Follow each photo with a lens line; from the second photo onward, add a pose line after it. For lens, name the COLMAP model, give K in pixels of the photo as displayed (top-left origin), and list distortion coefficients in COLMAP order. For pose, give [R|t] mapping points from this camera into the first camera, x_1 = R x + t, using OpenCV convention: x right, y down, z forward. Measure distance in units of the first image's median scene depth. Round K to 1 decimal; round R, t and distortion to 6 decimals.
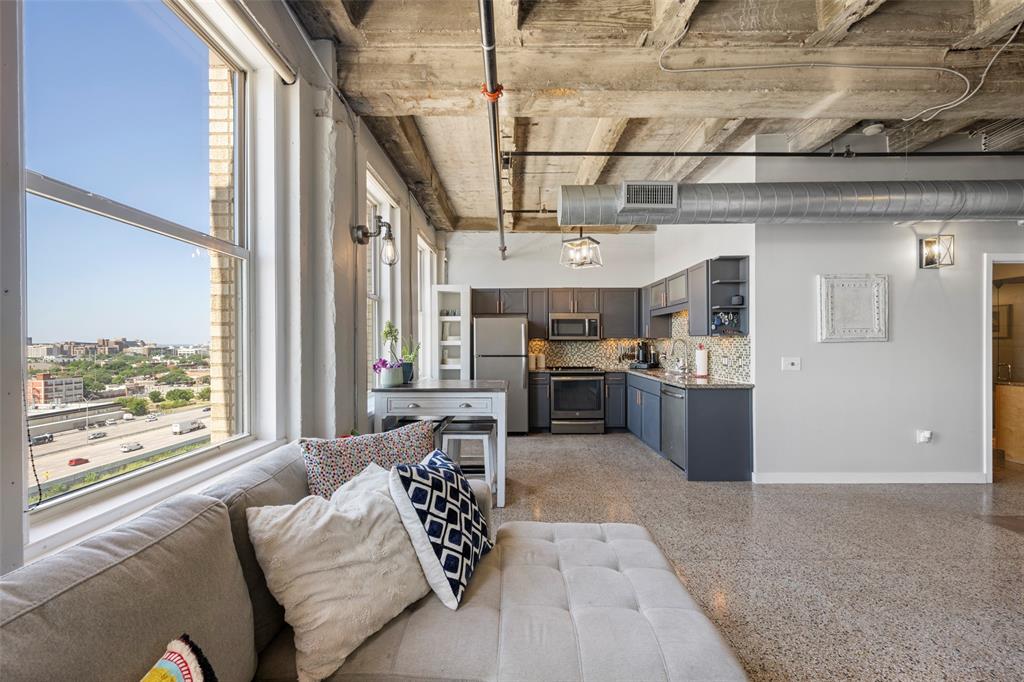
lens RADIAL K [[406.0, 0, 507.3], [0, 406.0, 344.7], [0, 0, 1]] dist [0.000590, -0.000418]
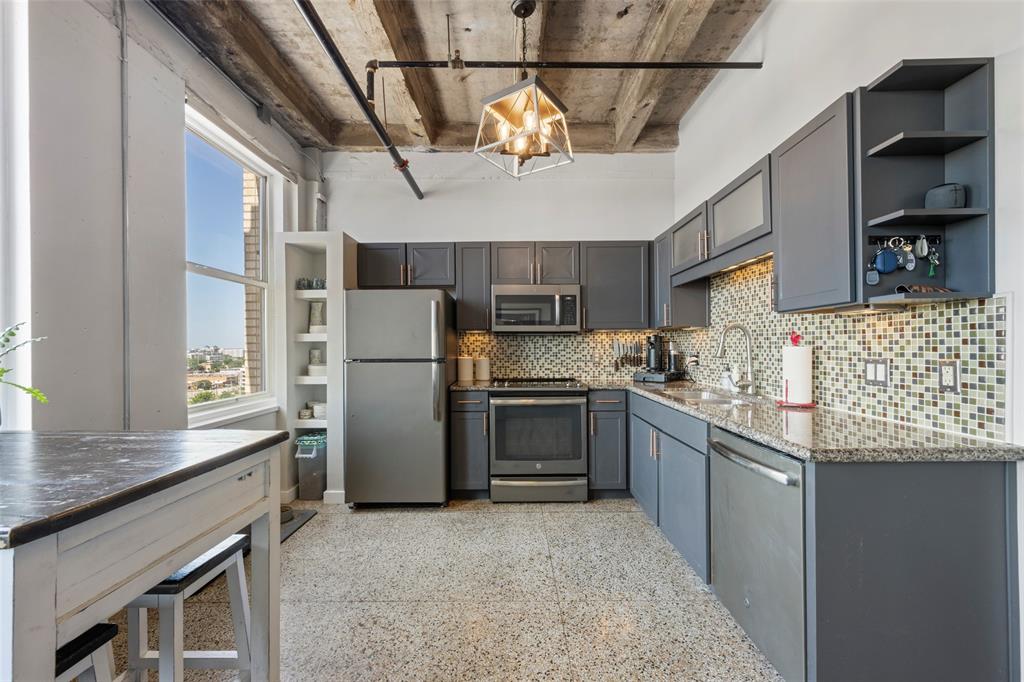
lens RADIAL K [[406.0, 0, 508.0], [0, 406.0, 345.9], [0, 0, 1]] dist [0.000590, -0.000418]
pose [[0.999996, -0.002218, -0.001870, 0.130480], [0.002205, 0.999977, -0.006461, 0.011919], [0.001884, 0.006457, 0.999977, 0.442274]]
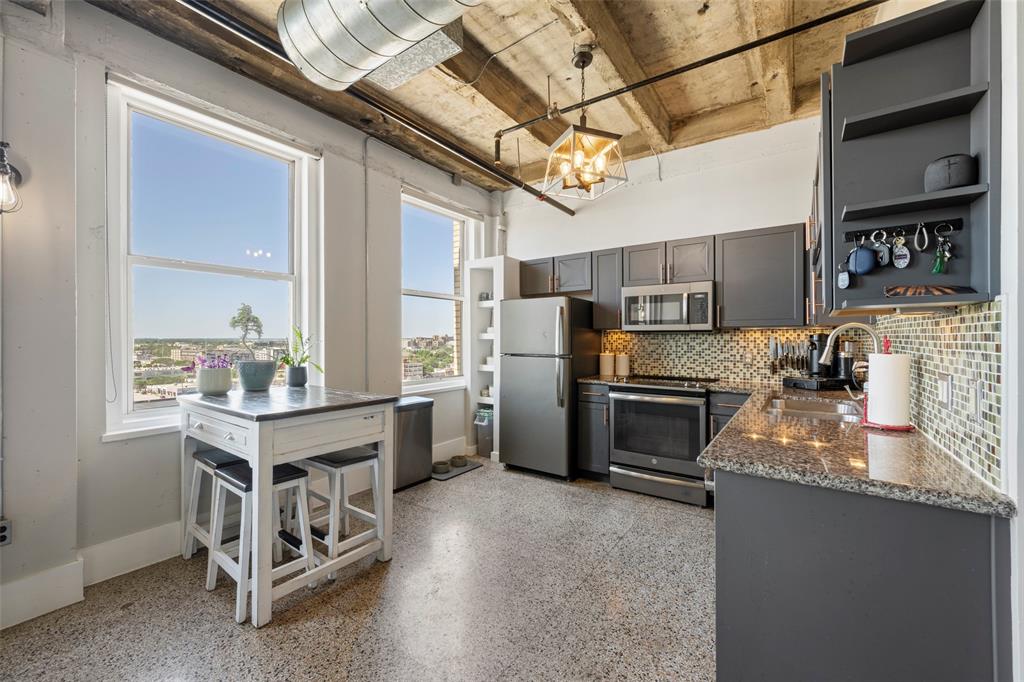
lens RADIAL K [[406.0, 0, 509.1], [0, 406.0, 339.0], [0, 0, 1]] dist [0.000590, -0.000418]
pose [[0.817163, 0.003576, -0.576395, 0.326316], [-0.005683, 0.999982, -0.001853, 0.002128], [0.576378, 0.004790, 0.817169, 0.410805]]
